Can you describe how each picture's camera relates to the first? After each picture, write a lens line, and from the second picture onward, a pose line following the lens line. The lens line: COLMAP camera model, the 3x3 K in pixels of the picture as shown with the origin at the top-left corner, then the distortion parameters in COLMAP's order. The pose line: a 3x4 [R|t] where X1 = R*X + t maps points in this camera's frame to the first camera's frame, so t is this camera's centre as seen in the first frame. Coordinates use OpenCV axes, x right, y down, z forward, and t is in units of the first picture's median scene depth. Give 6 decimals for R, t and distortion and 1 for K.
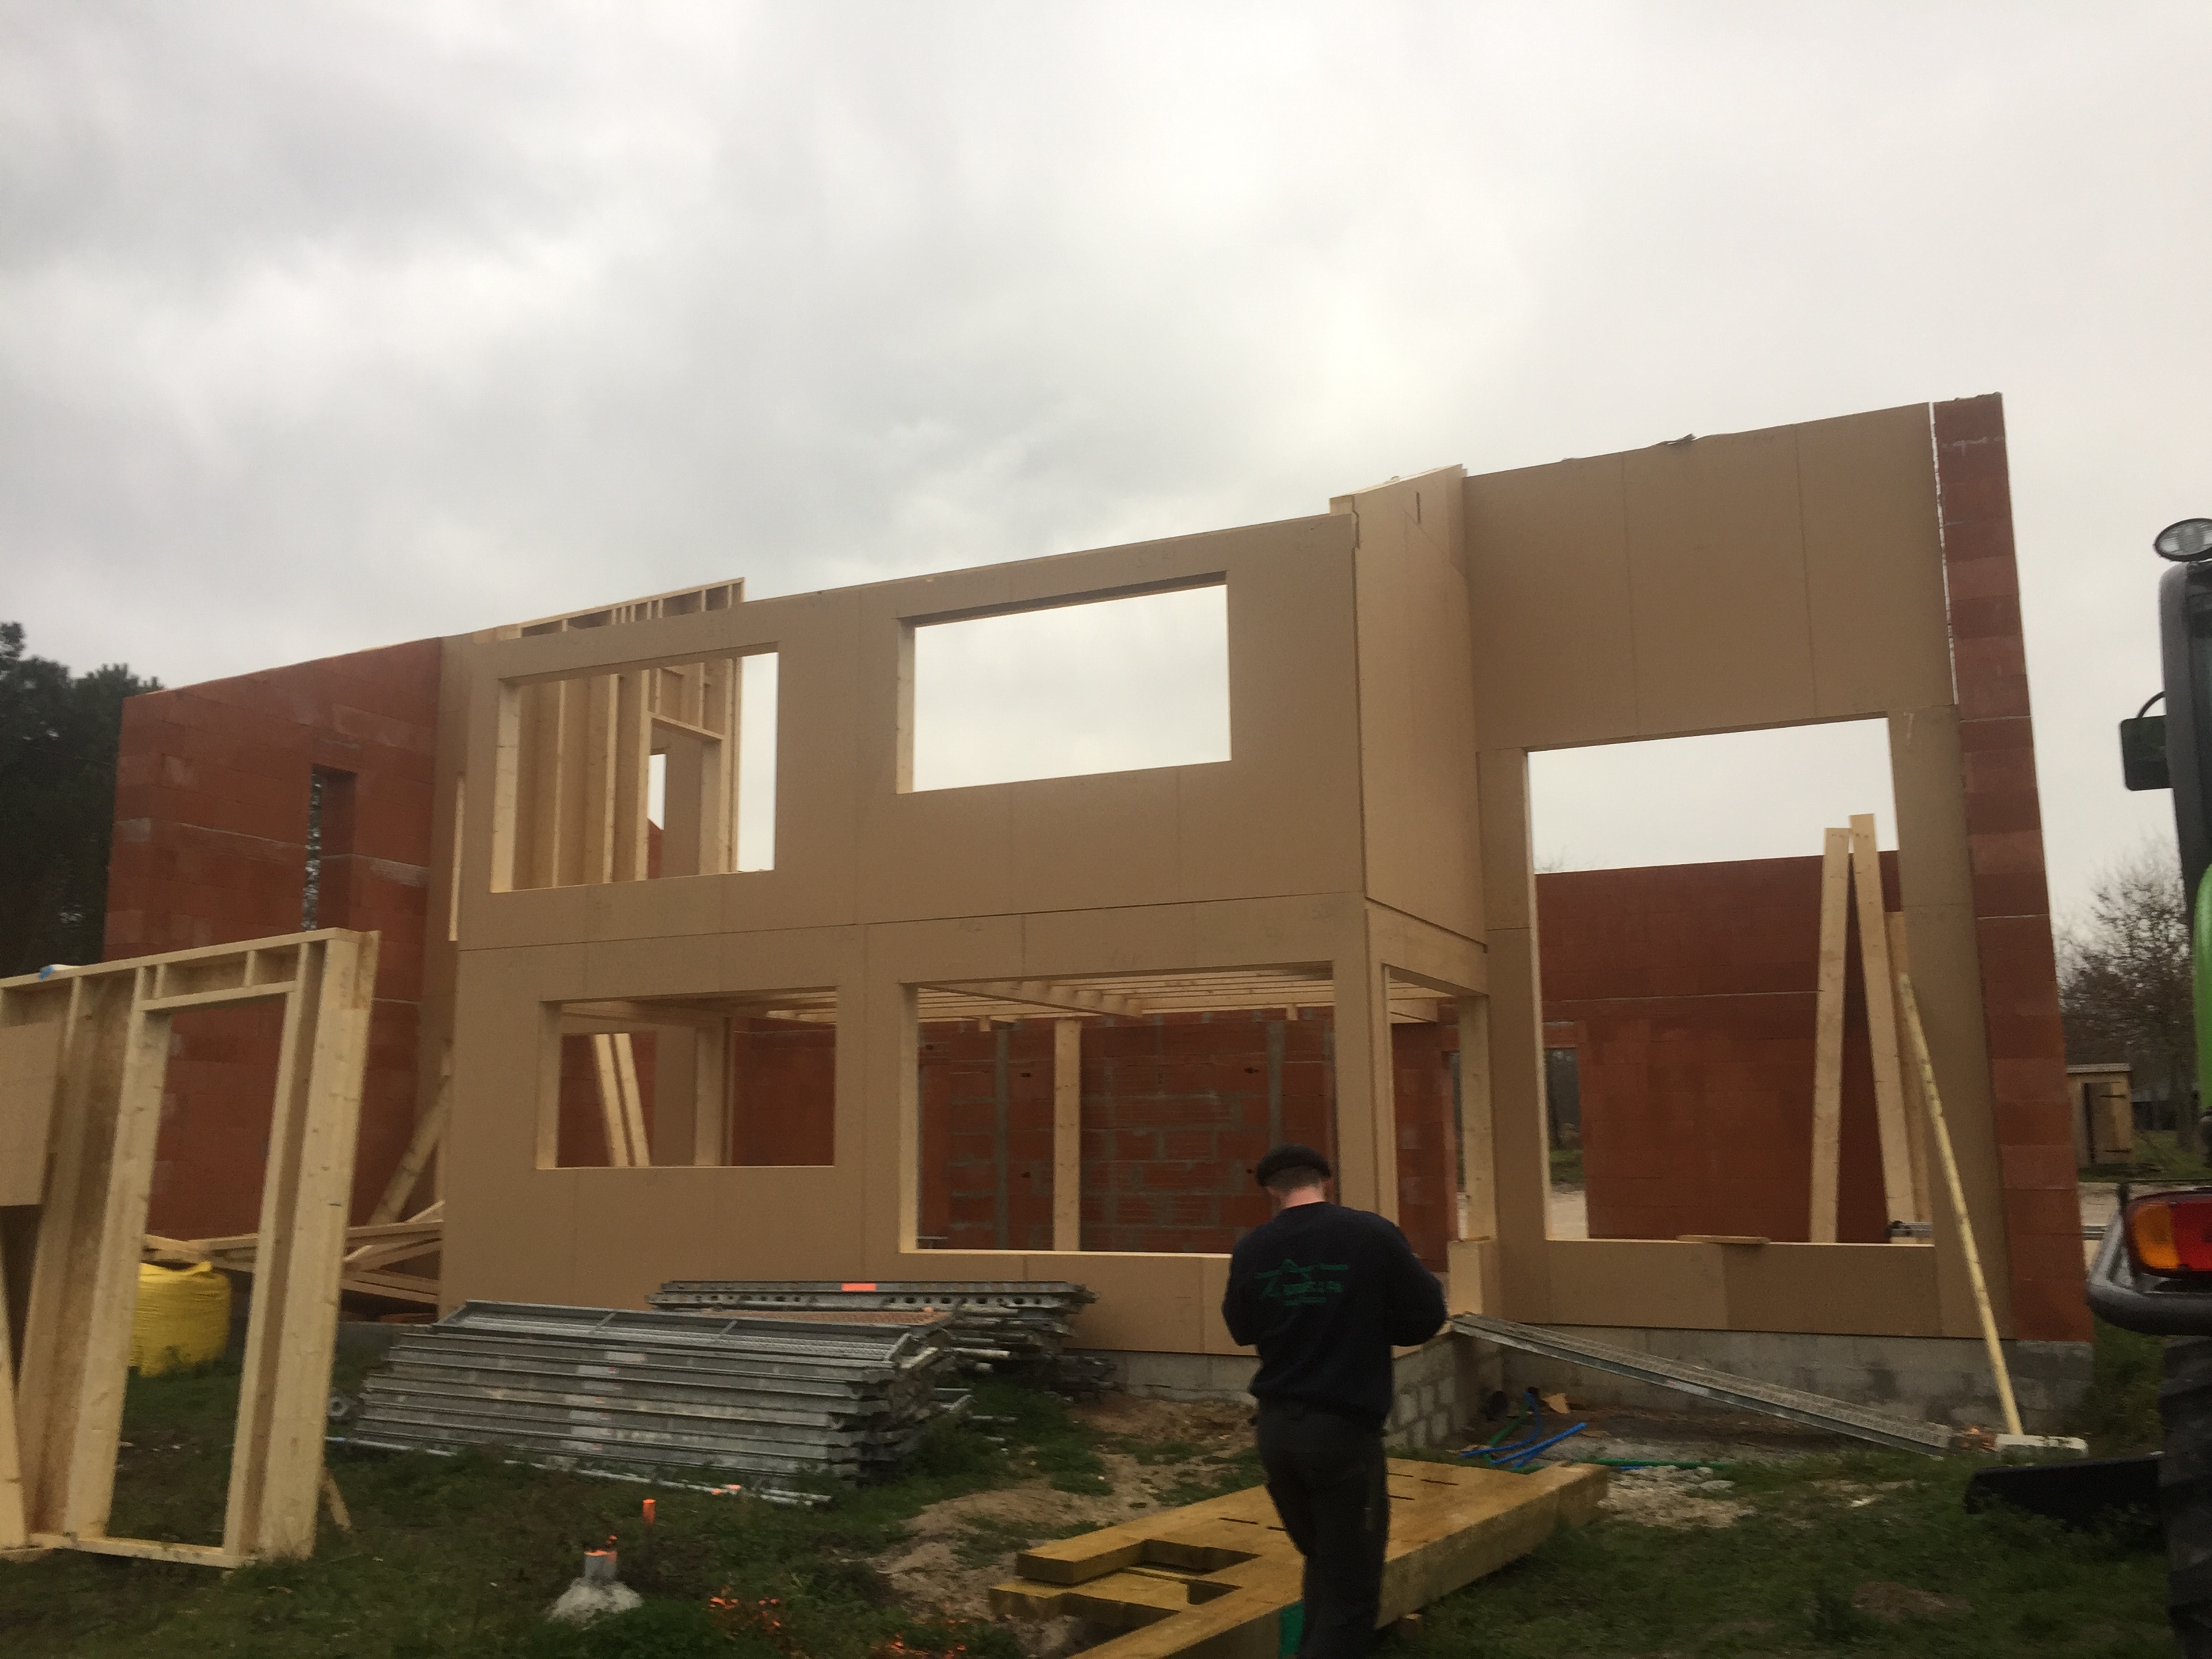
lens RADIAL K [[1867.5, 0, 1081.7], [0, 1867.5, 826.0], [0, 0, 1]] dist [0.078933, -0.105782]
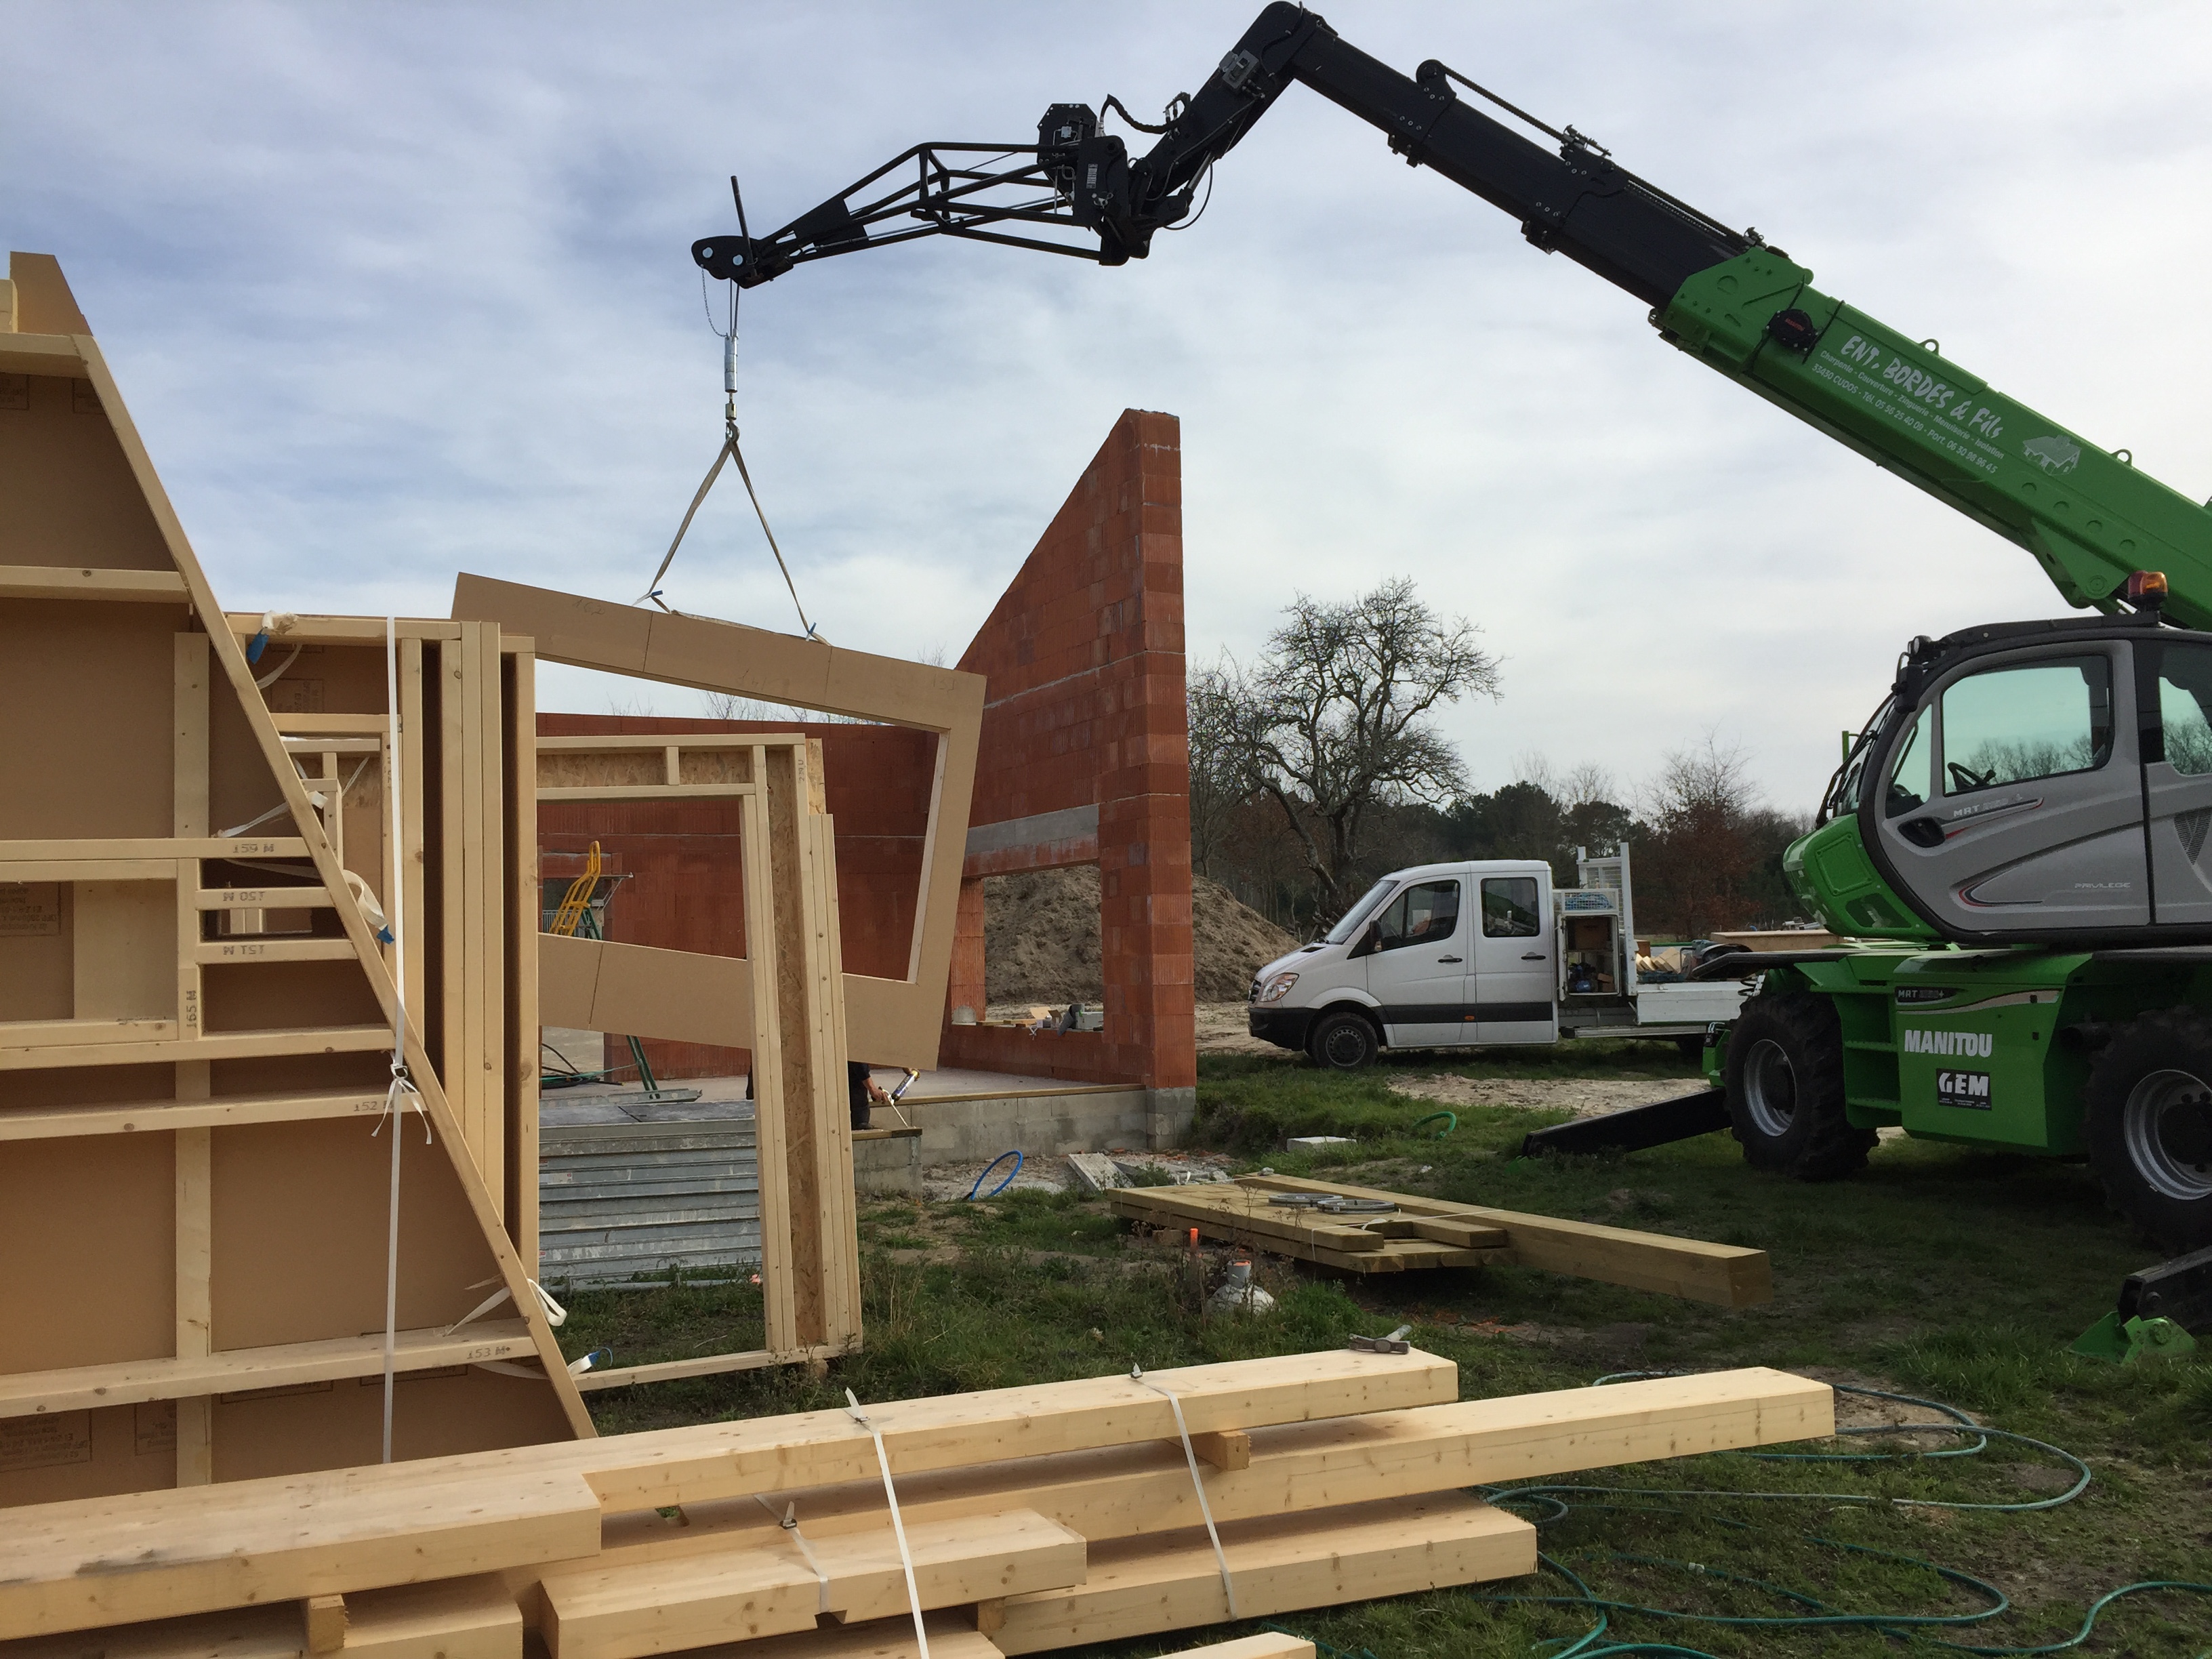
lens RADIAL K [[1881.2, 0, 1106.0], [0, 1881.2, 829.5], [0, 0, 1]] dist [0.050447, -0.004703]
pose [[0.631218, 0.045940, 0.774244, -0.775417], [-0.115235, 0.992720, 0.035044, 0.037184], [-0.766997, -0.111341, 0.631917, 0.182164]]
